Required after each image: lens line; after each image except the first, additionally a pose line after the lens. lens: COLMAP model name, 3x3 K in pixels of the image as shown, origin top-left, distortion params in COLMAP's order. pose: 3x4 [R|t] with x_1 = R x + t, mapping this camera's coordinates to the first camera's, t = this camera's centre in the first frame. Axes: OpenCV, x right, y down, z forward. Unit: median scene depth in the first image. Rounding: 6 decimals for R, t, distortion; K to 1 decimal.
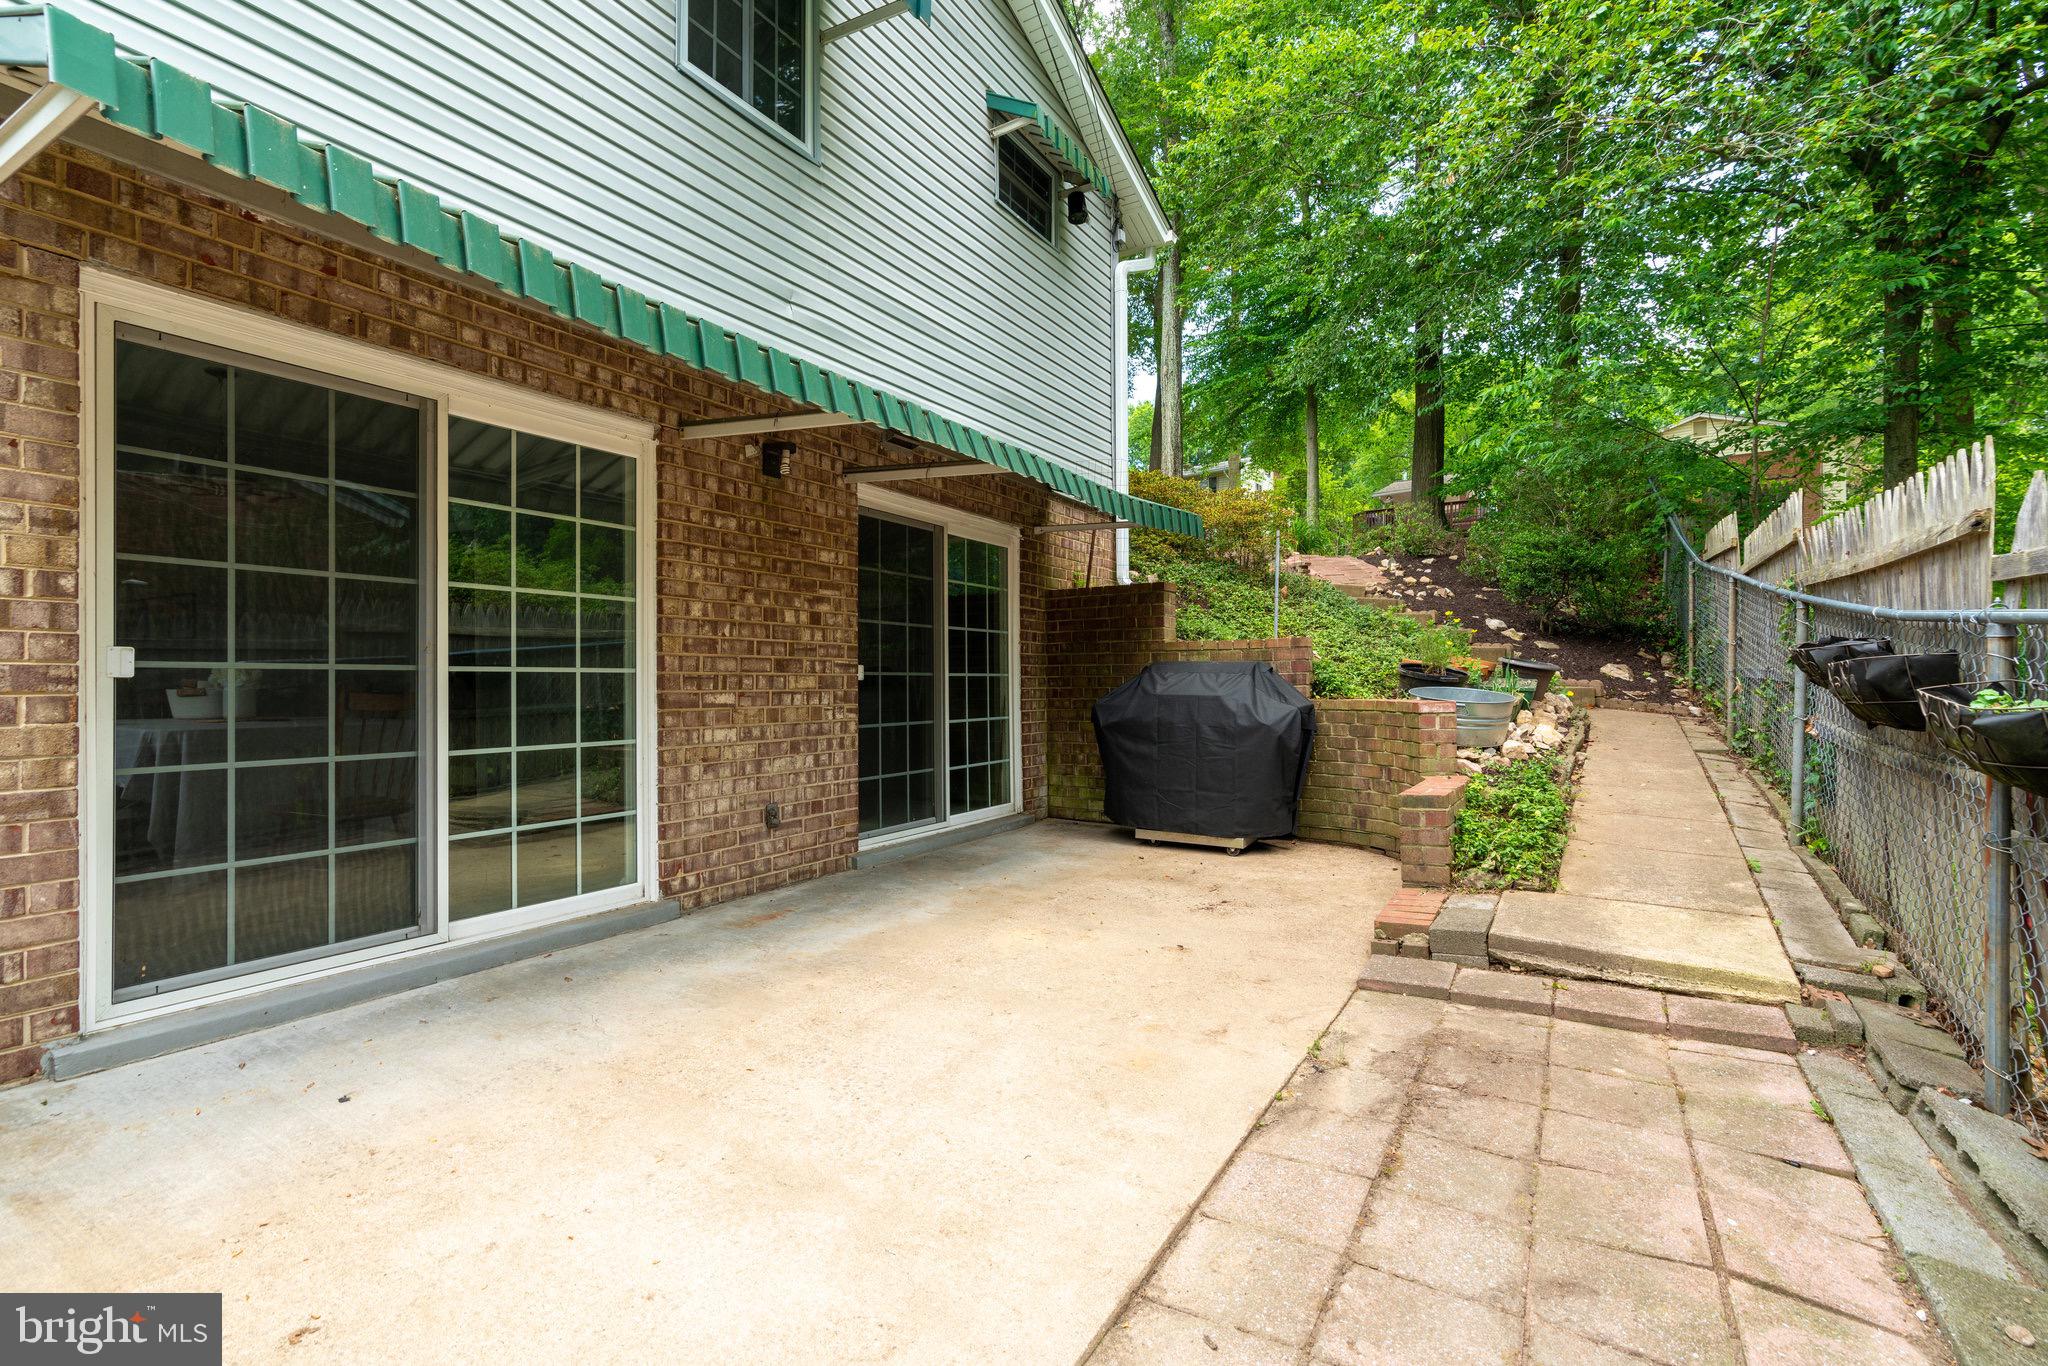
lens RADIAL K [[940.6, 0, 1023.1], [0, 940.6, 682.3], [0, 0, 1]] dist [-0.014633, 0.000066]
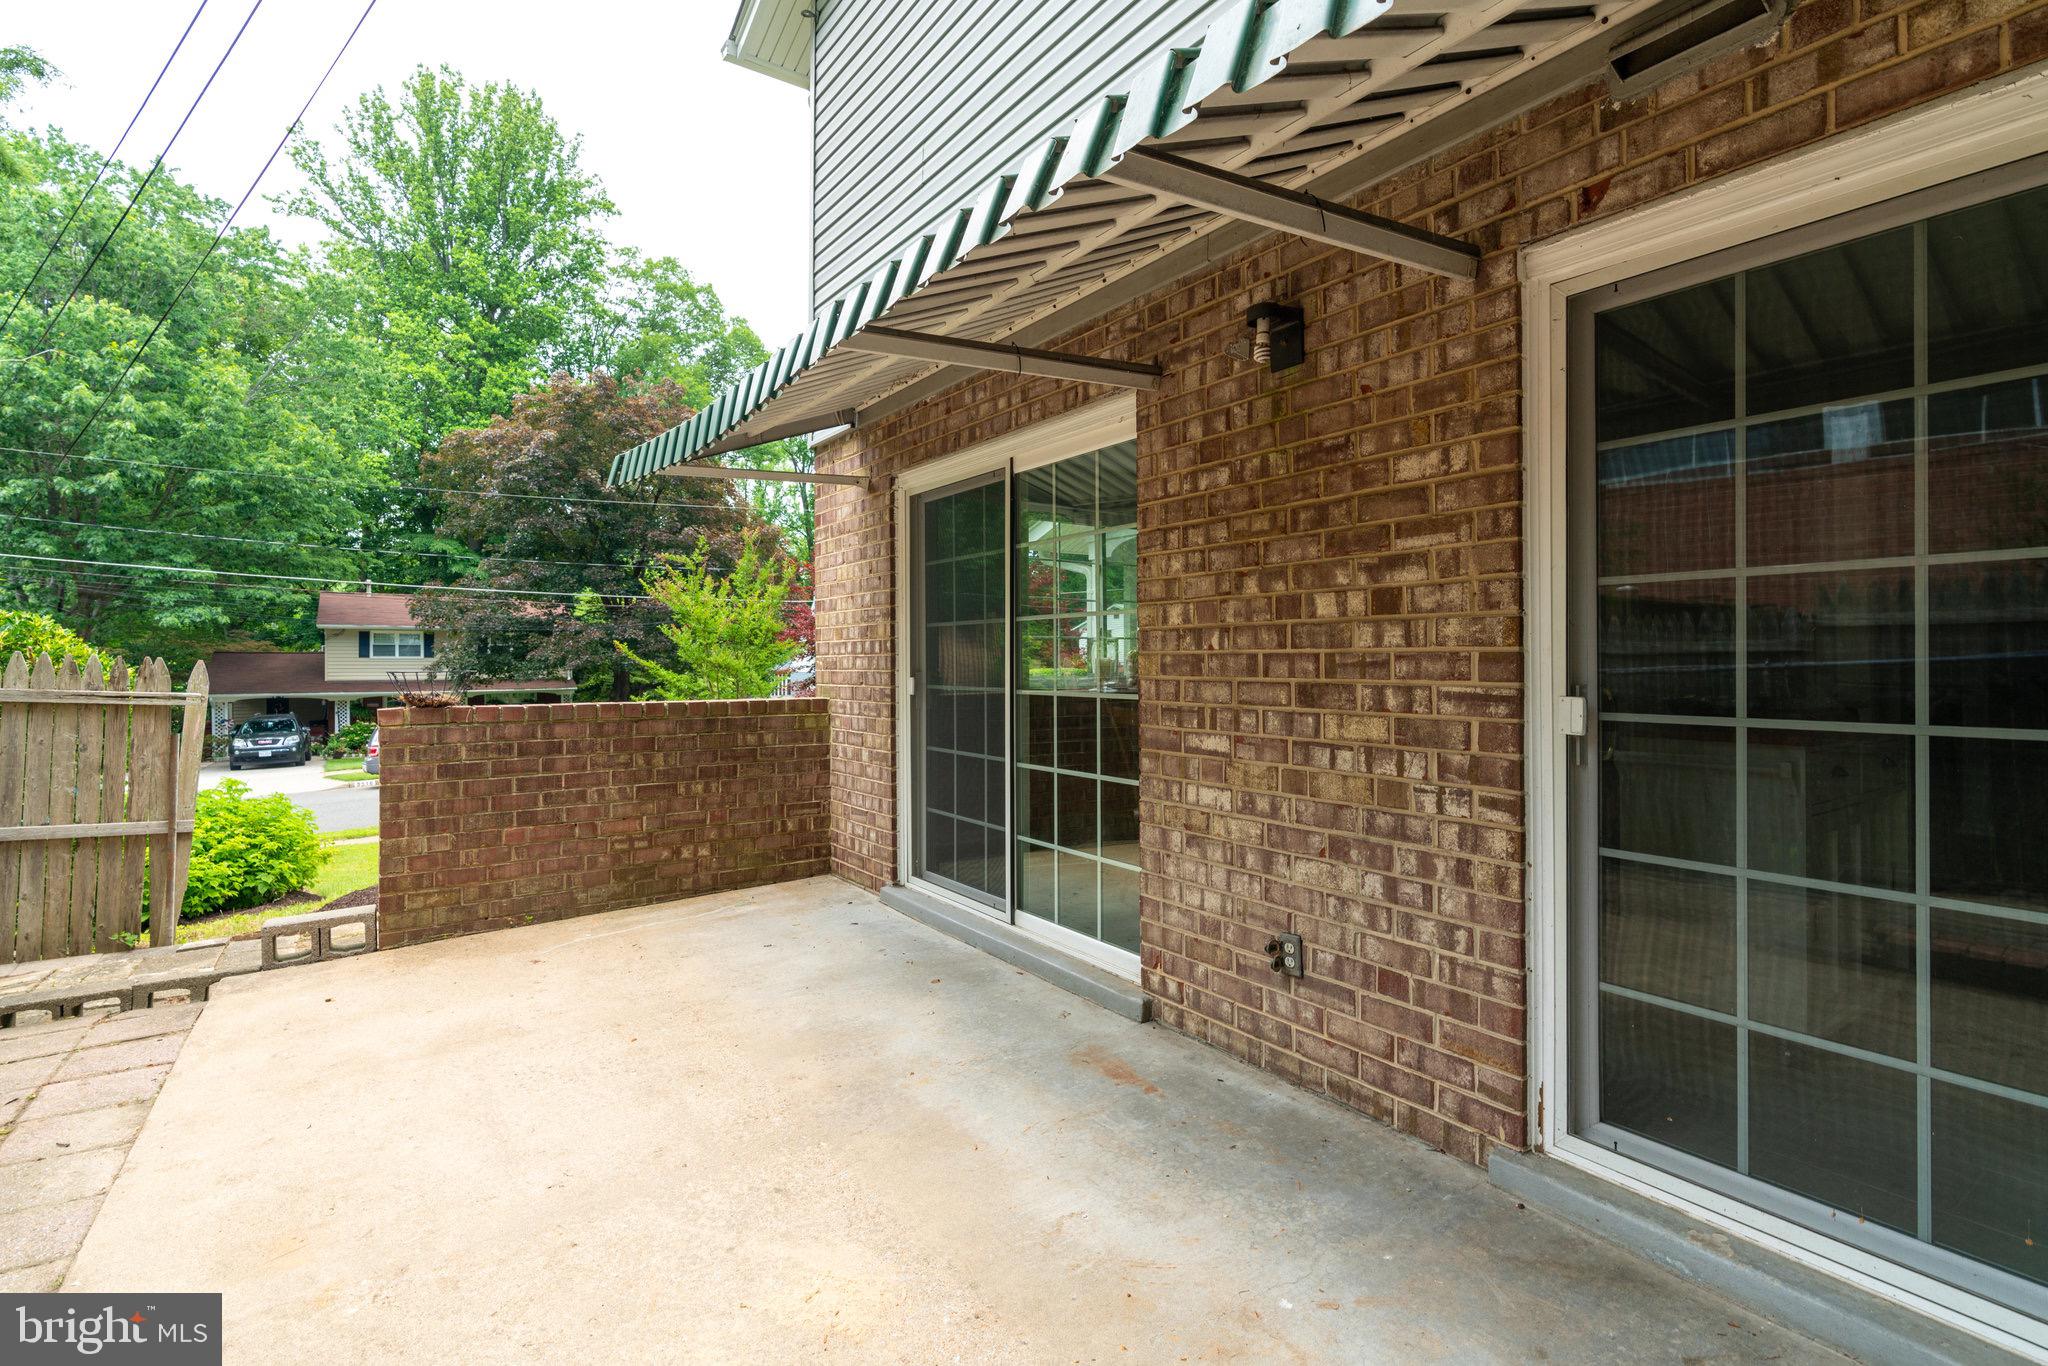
lens RADIAL K [[940.6, 0, 1017.3], [0, 940.6, 664.1], [0, 0, 1]] dist [-0.014633, 0.000066]
pose [[-0.423558, 0.001506, -0.905868, 0.339158], [-0.000292, 0.999998, 0.001799, -0.039258], [0.905869, 0.001026, -0.423556, 1.136283]]
